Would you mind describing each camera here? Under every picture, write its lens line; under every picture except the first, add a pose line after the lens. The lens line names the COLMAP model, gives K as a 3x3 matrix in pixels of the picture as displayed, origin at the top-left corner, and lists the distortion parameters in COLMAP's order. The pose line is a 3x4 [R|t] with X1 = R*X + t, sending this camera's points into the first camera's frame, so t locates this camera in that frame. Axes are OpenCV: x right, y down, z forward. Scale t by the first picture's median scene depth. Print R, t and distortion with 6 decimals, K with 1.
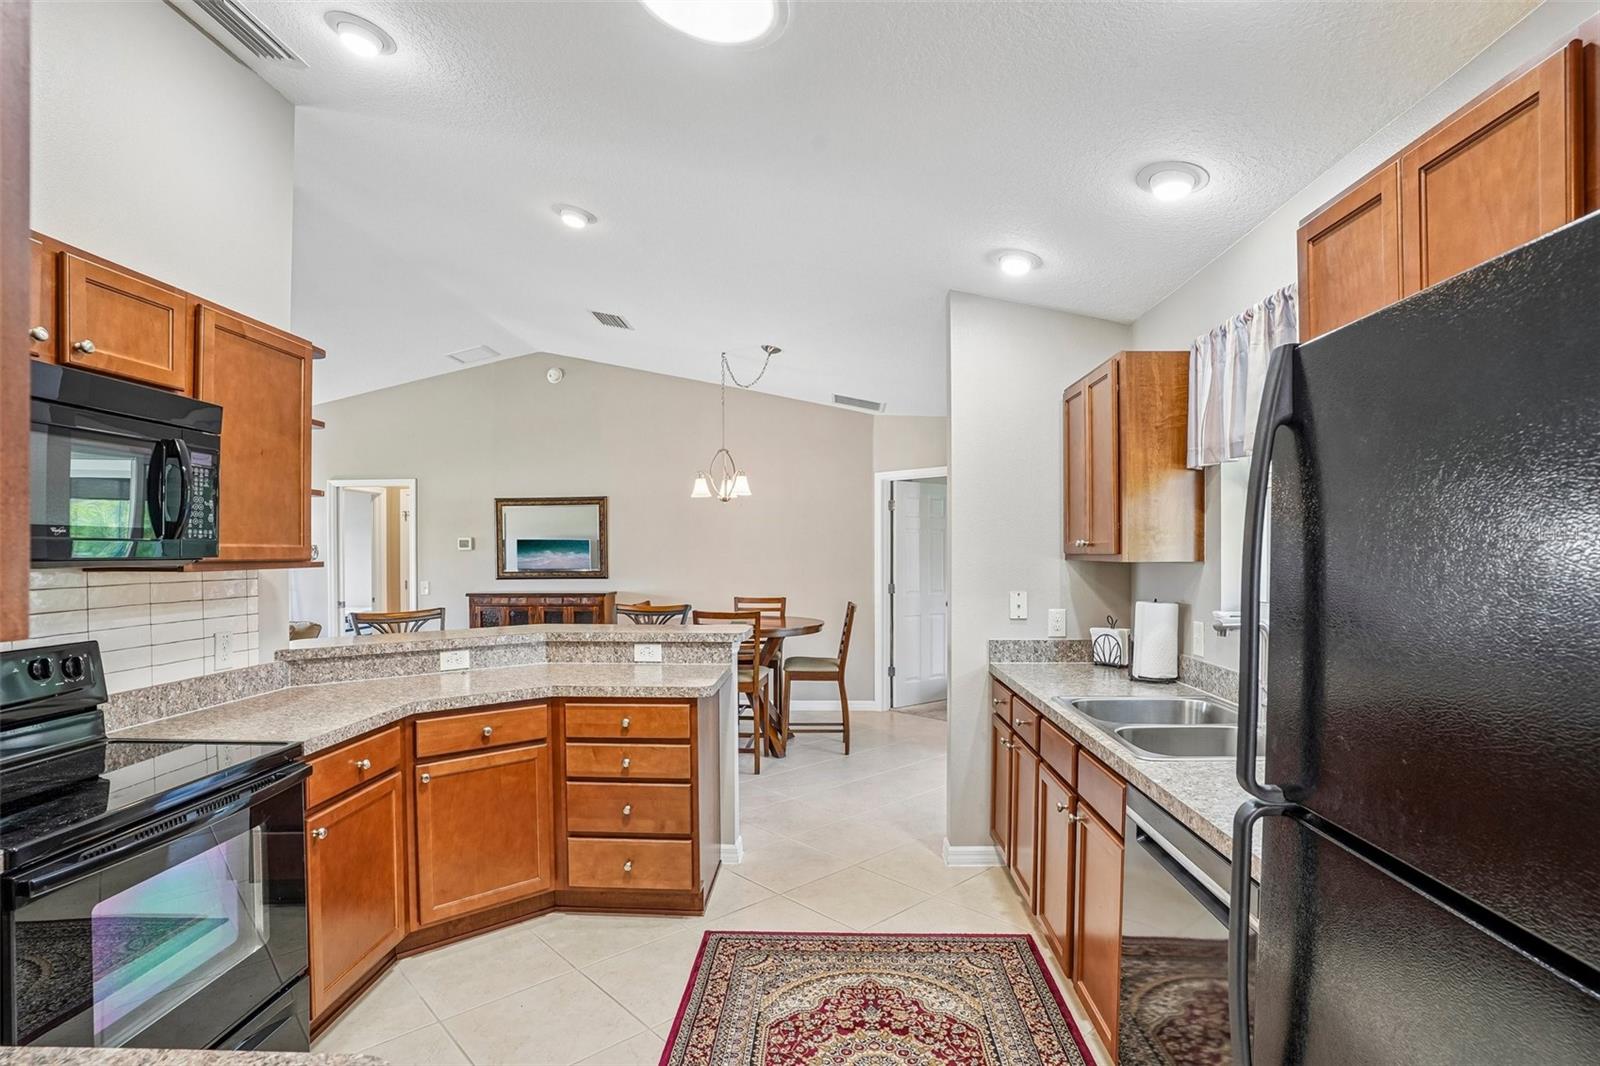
lens RADIAL K [[788.0, 0, 800.0], [0, 788.0, 533.0], [0, 0, 1]] dist [-0.085577, 0.040855]
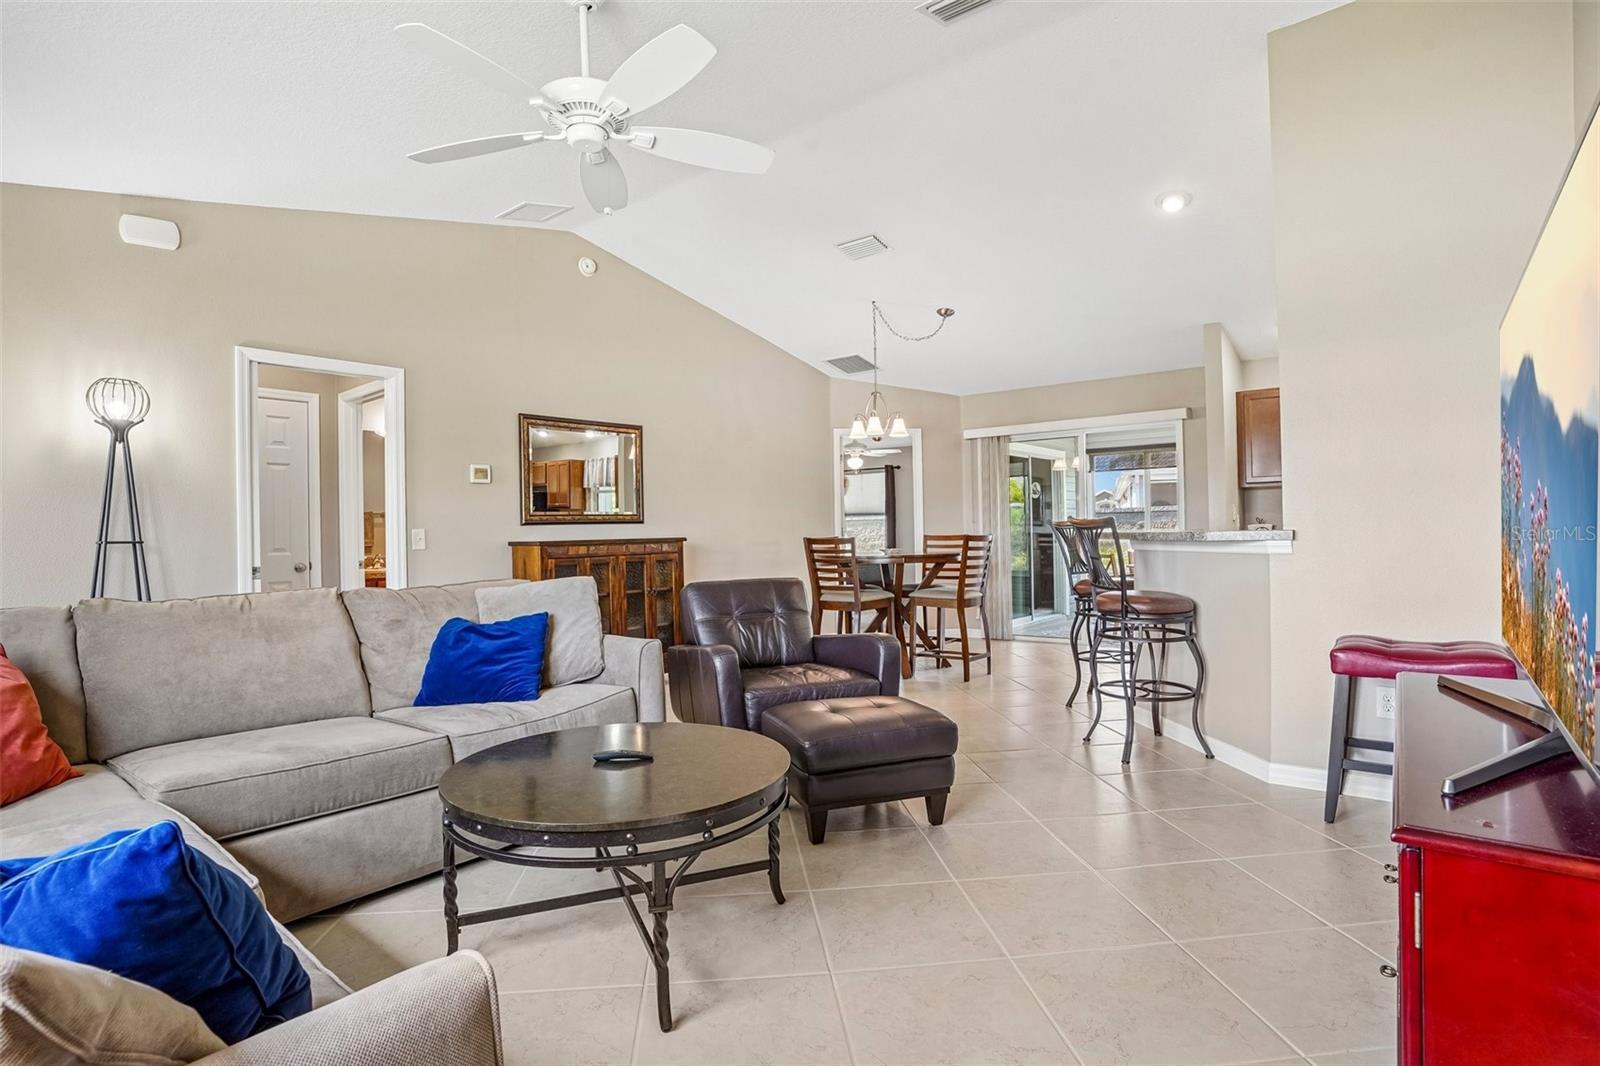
lens RADIAL K [[816.2, 0, 770.9], [0, 816.2, 533.3], [0, 0, 1]] dist [-0.027251, 0.000550]
pose [[0.606831, -0.007130, 0.794799, -0.897451], [-0.000883, 0.999953, 0.009645, 0.062471], [-0.794830, -0.006554, 0.606796, 0.369555]]
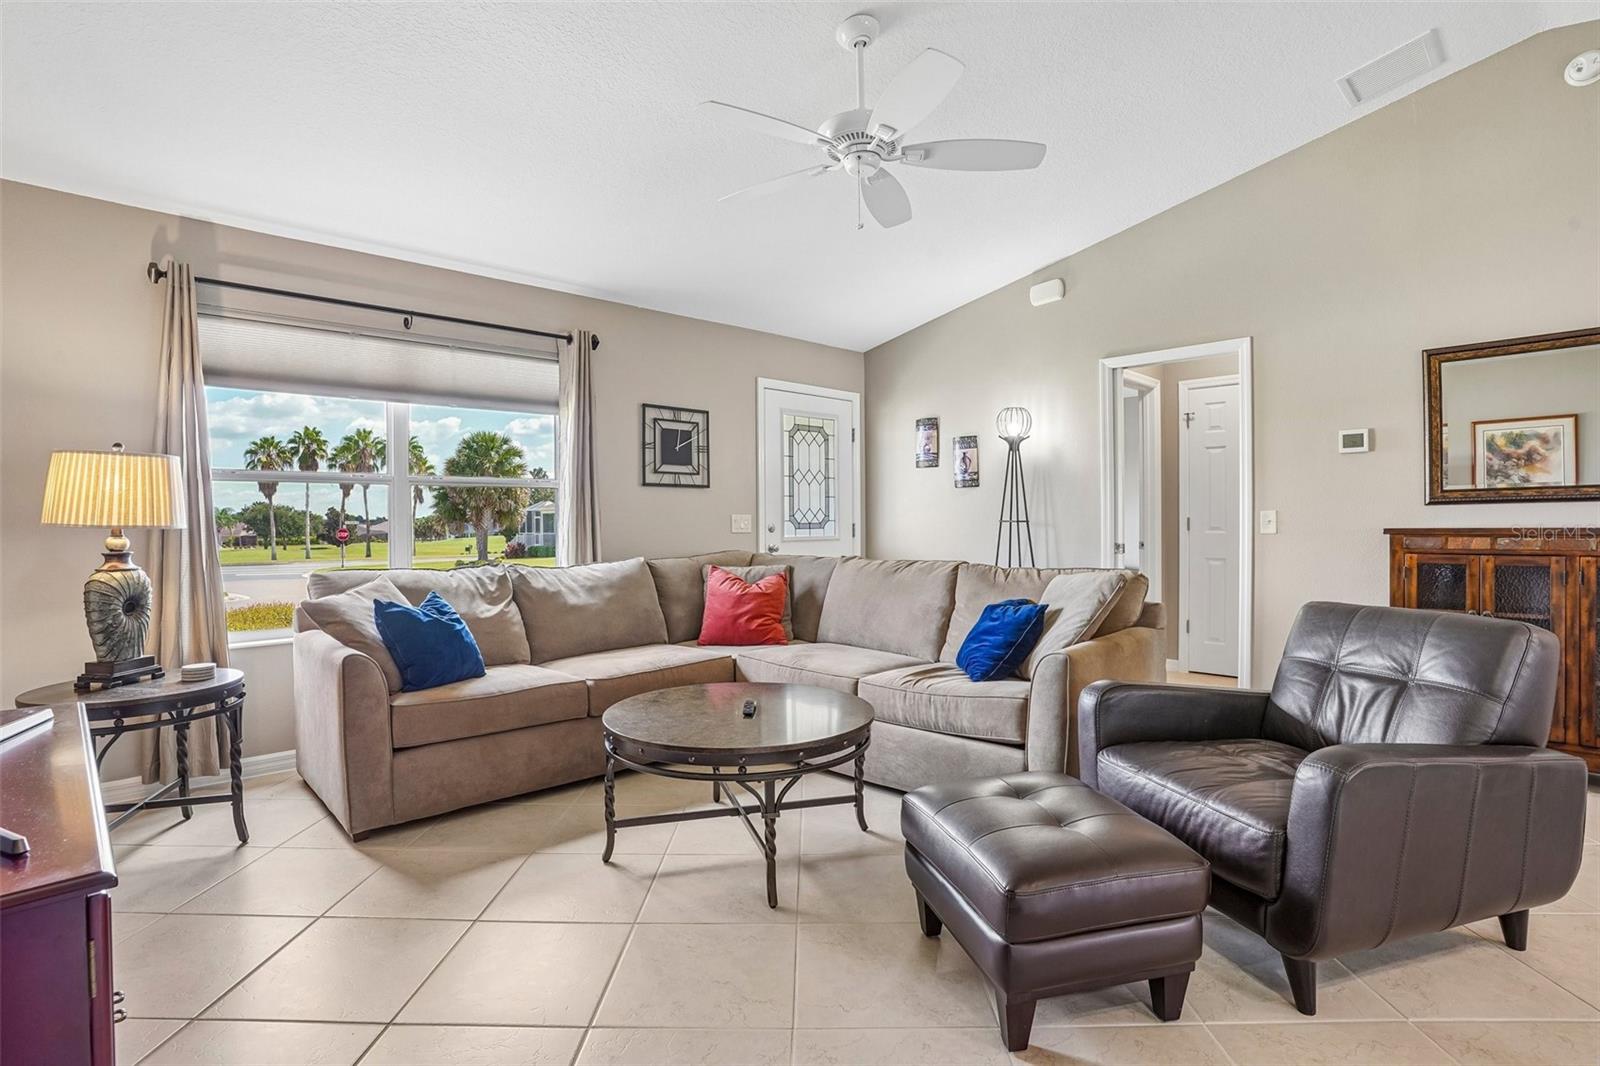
lens RADIAL K [[788.0, 0, 800.0], [0, 788.0, 533.0], [0, 0, 1]] dist [-0.085577, 0.040855]
pose [[0.733733, 0.009642, -0.679370, -0.369654], [0.022938, 0.998978, 0.038952, 0.051204], [0.679051, -0.044164, 0.732762, 0.347210]]
